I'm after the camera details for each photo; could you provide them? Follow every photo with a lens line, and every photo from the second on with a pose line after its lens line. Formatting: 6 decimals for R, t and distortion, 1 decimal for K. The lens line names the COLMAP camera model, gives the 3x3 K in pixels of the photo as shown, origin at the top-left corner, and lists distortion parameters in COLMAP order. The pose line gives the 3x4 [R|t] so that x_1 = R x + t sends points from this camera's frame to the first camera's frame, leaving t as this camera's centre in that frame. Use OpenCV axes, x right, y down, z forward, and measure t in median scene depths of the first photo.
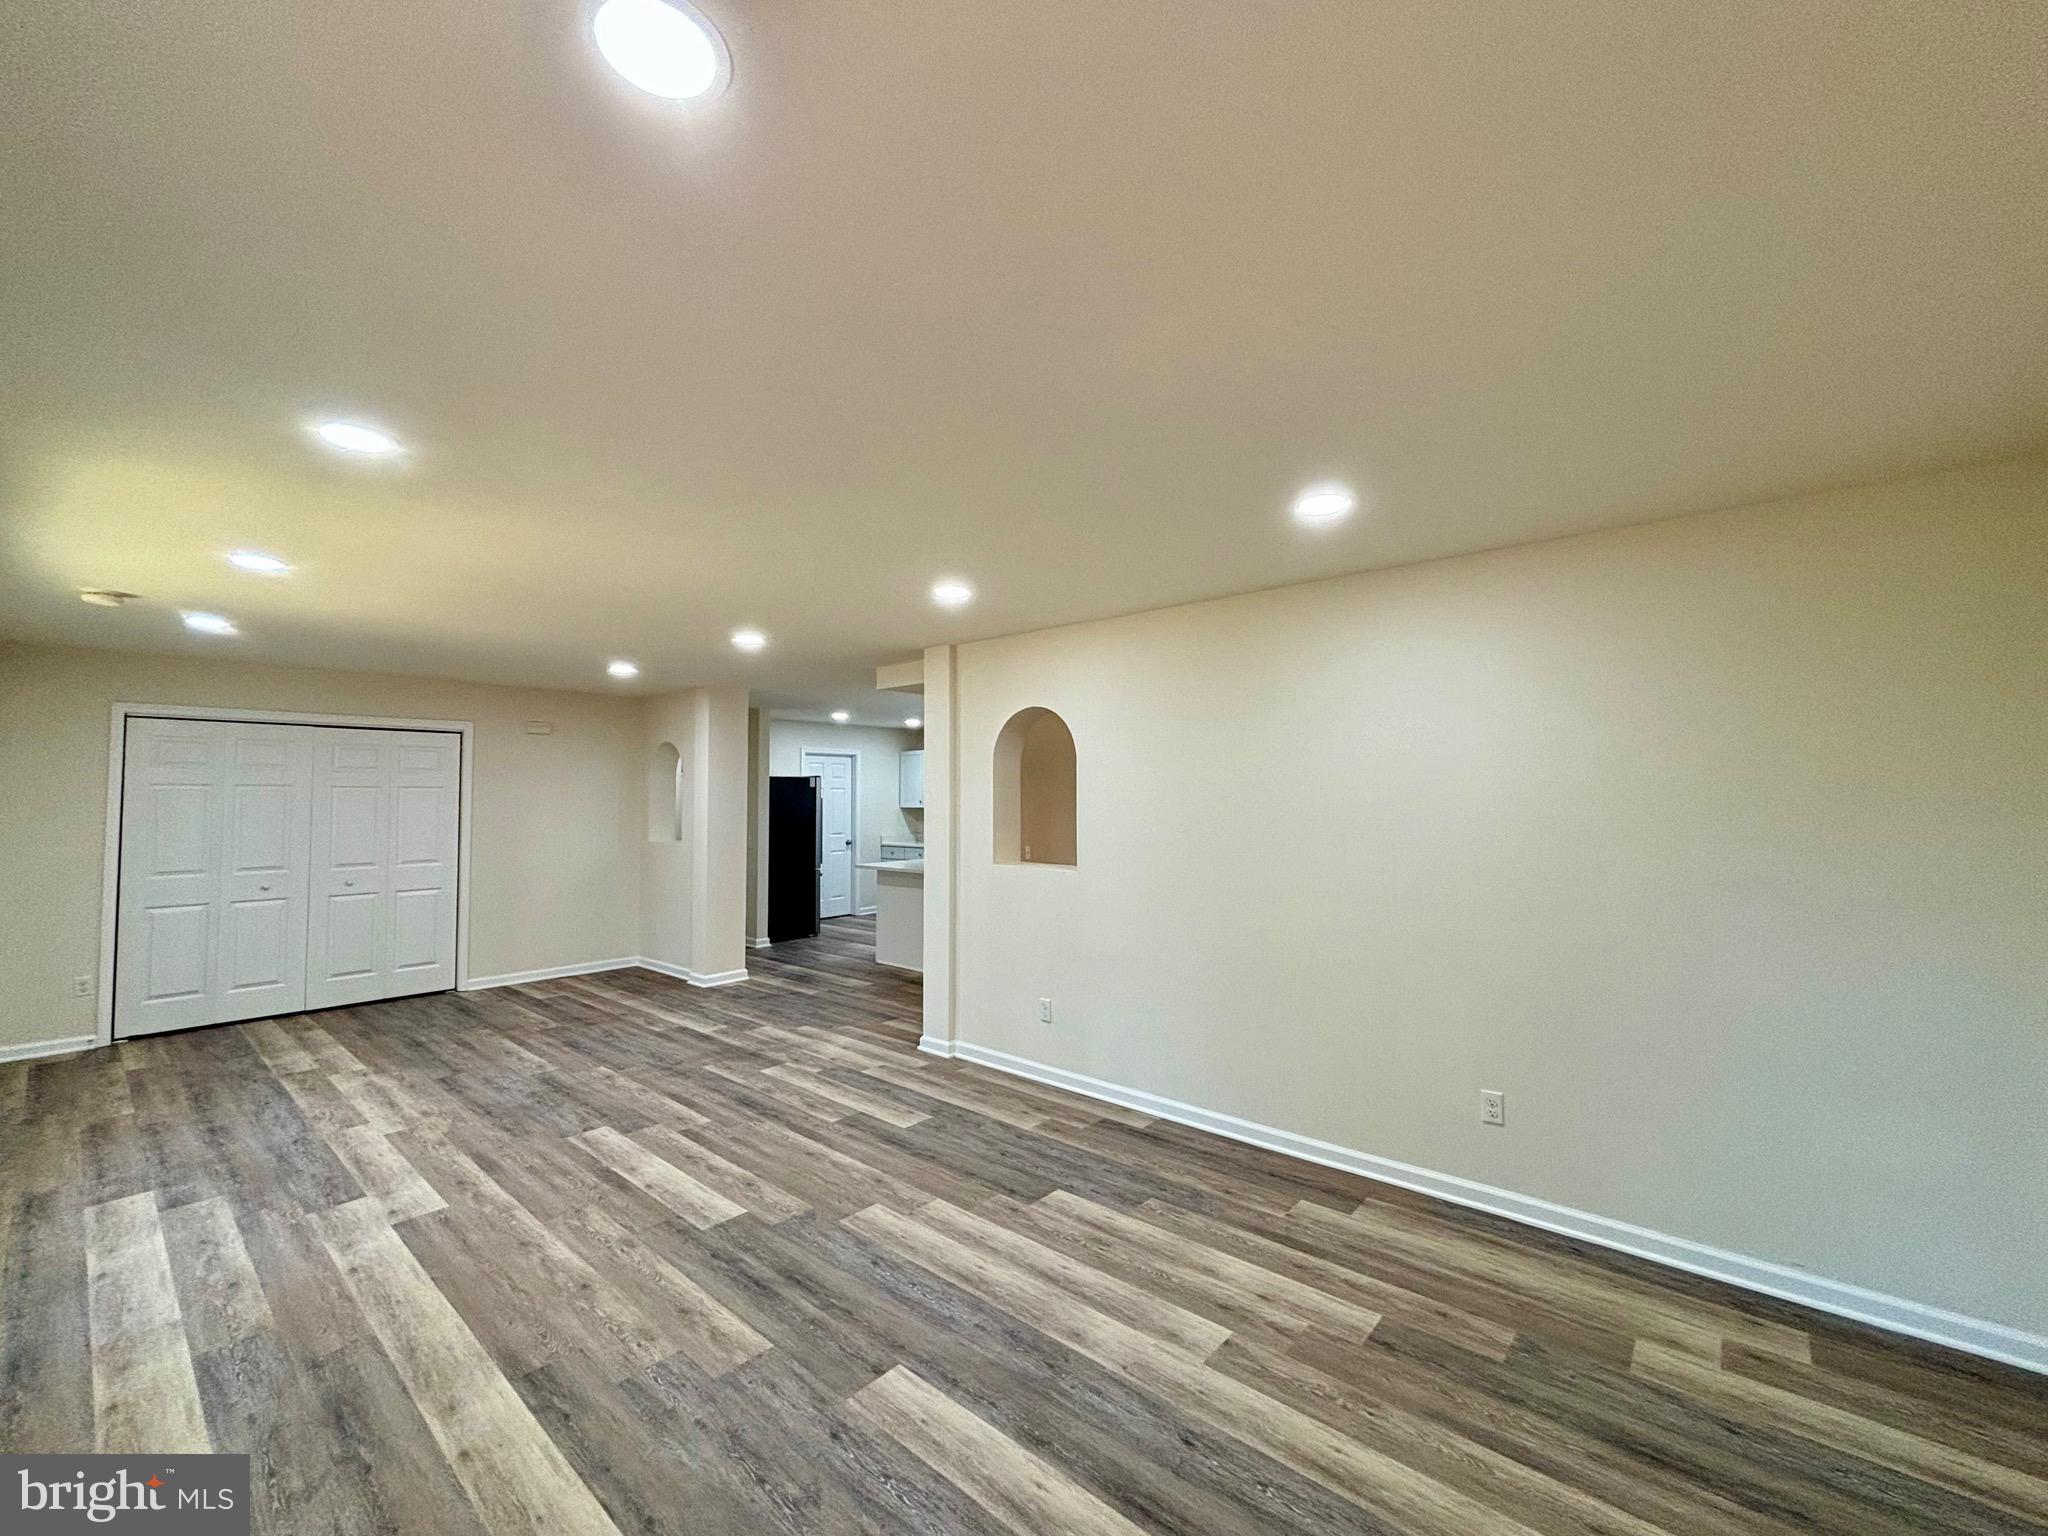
lens RADIAL K [[838.6, 0, 1015.1], [0, 838.6, 768.9], [0, 0, 1]] dist [-0.003646, 0.003385]
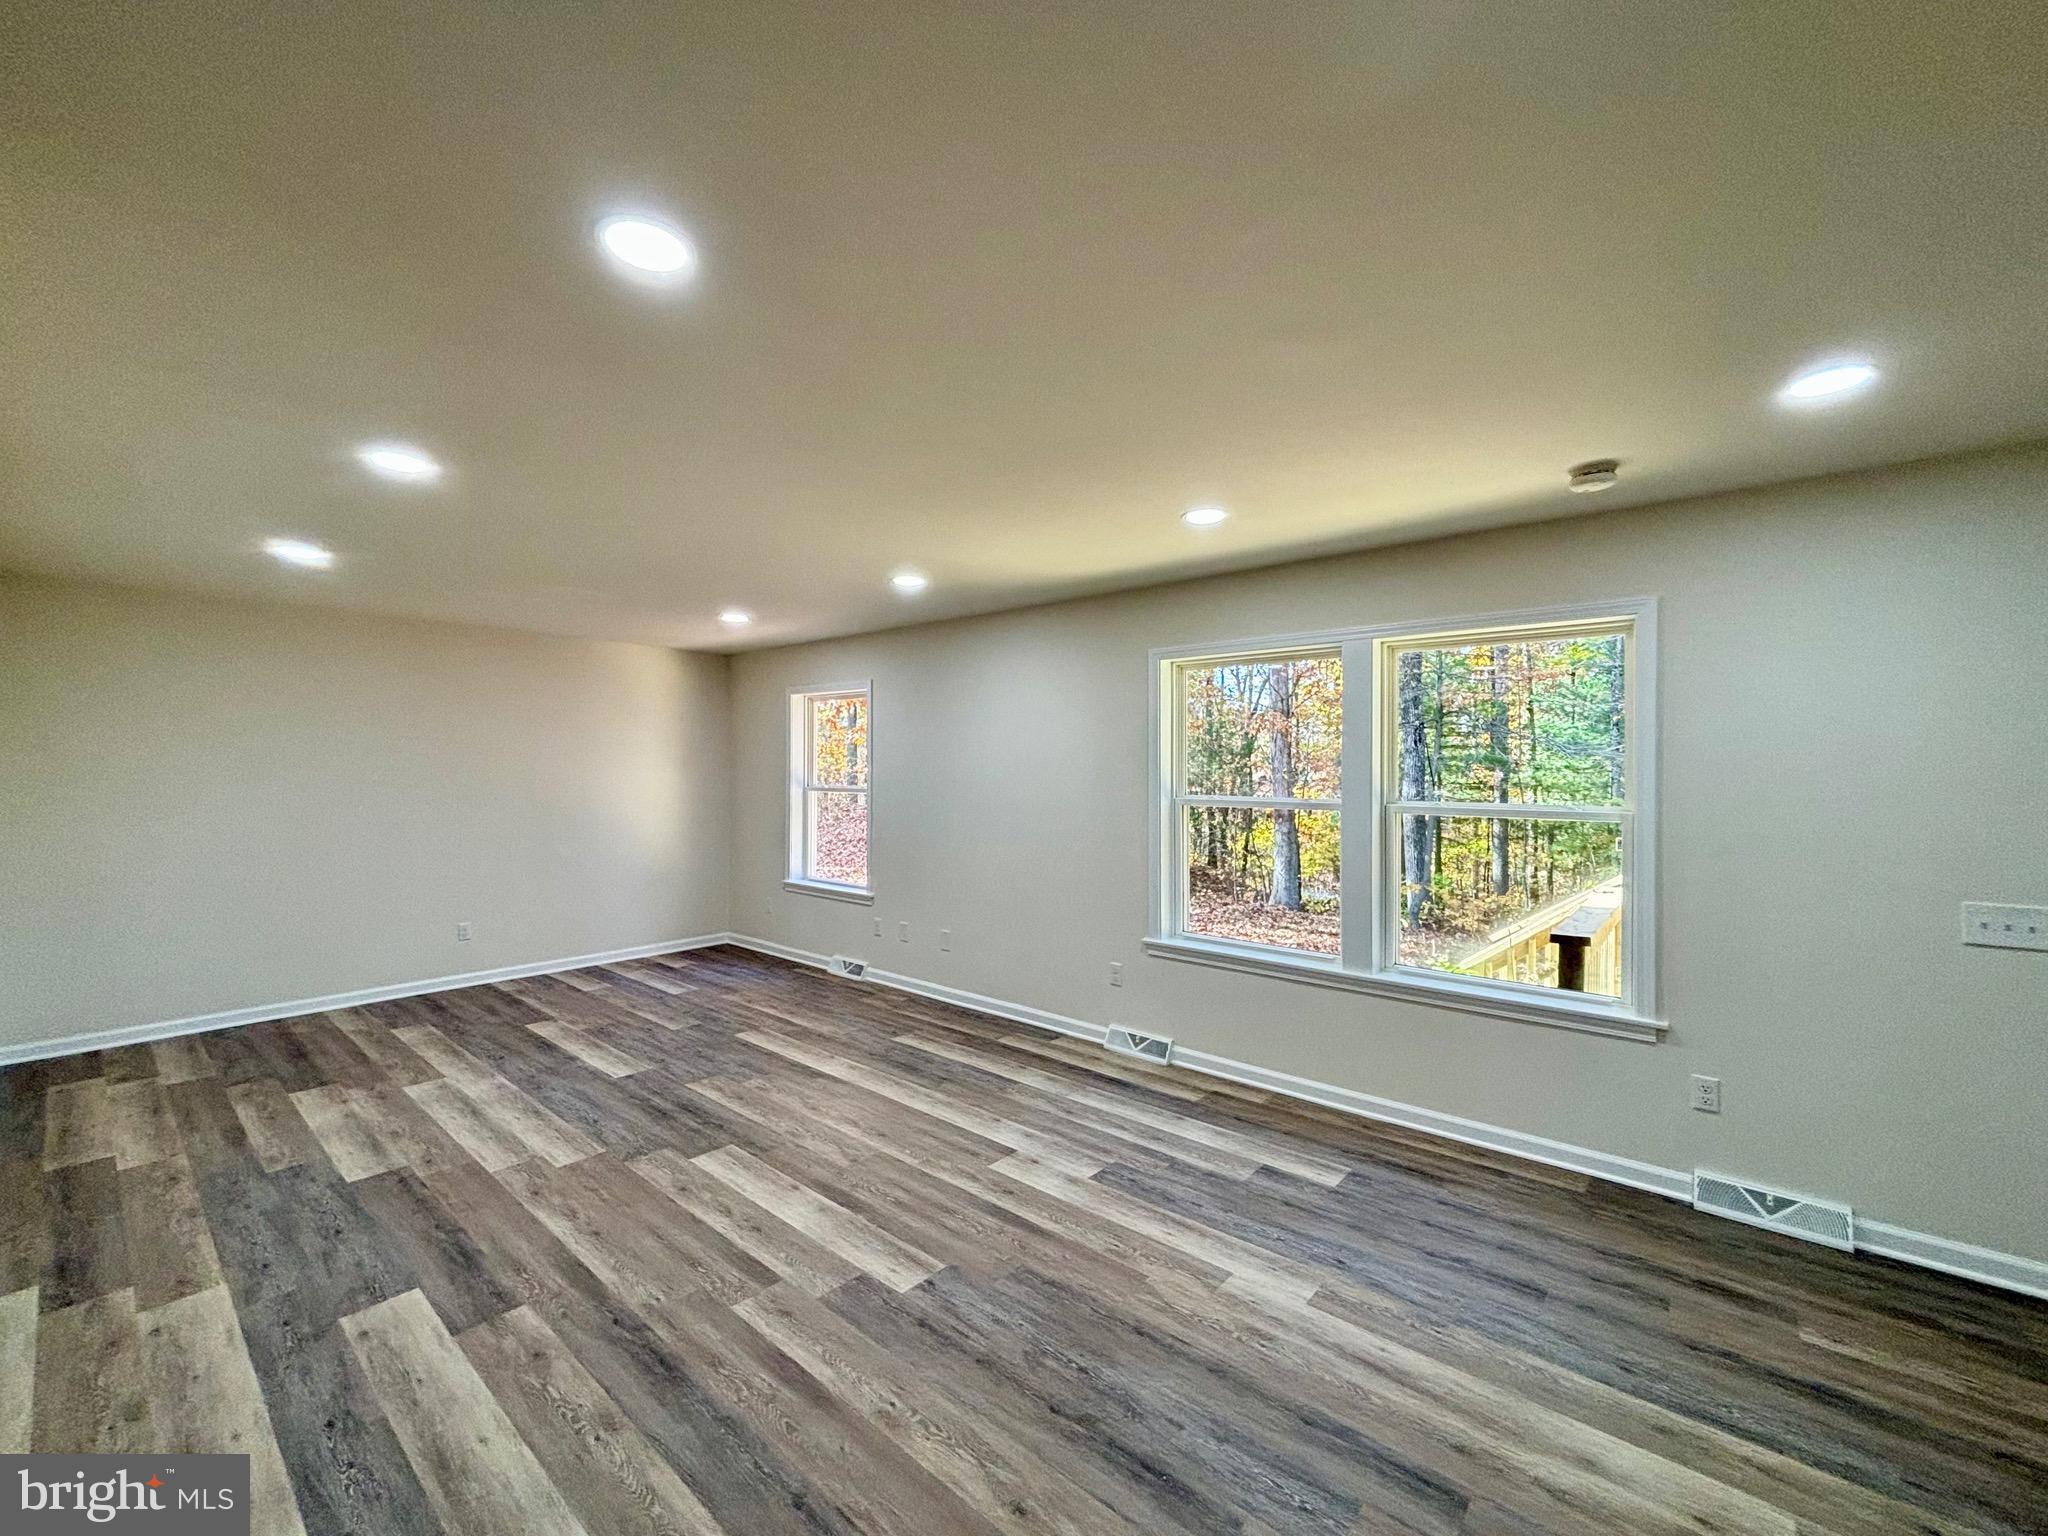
lens RADIAL K [[838.6, 0, 1022.3], [0, 838.6, 763.9], [0, 0, 1]] dist [-0.003646, 0.003385]
pose [[-0.999936, -0.000619, -0.011290, -0.666455], [-0.000209, 0.999344, -0.036208, 0.071406], [0.011305, -0.036204, -0.999280, 1.909831]]
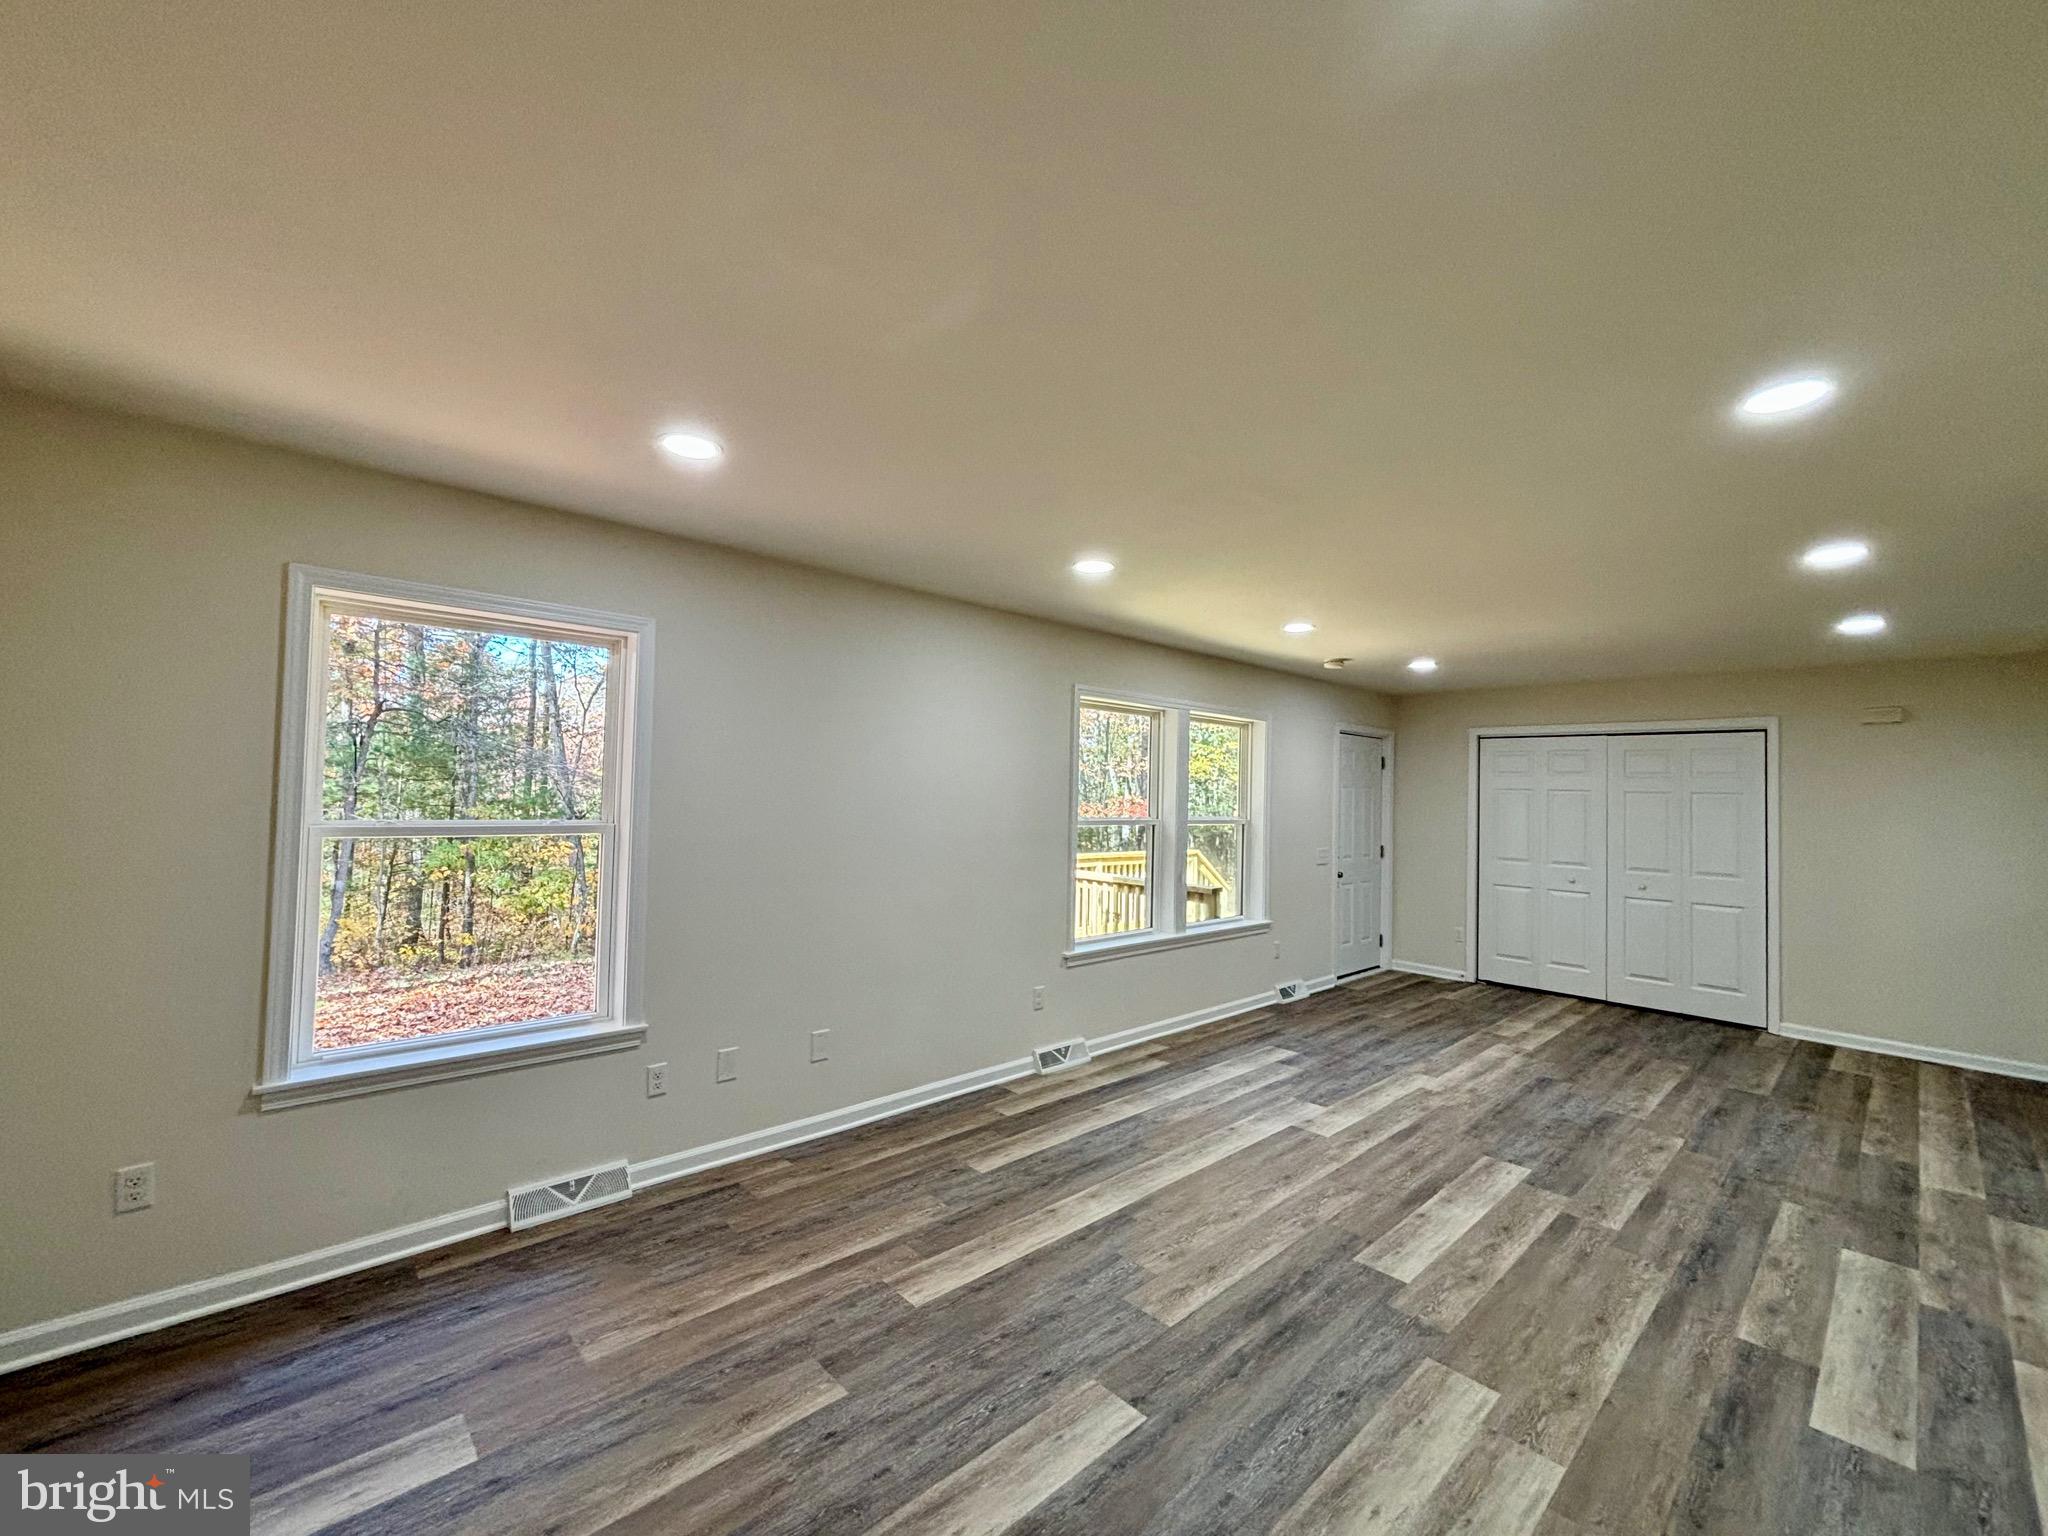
lens RADIAL K [[838.6, 0, 1025.4], [0, 838.6, 770.4], [0, 0, 1]] dist [-0.003646, 0.003385]
pose [[-0.094332, -0.023264, -0.995269, 0.530988], [0.007809, 0.999679, -0.024108, 0.025146], [0.995510, -0.010047, -0.094120, 0.650457]]
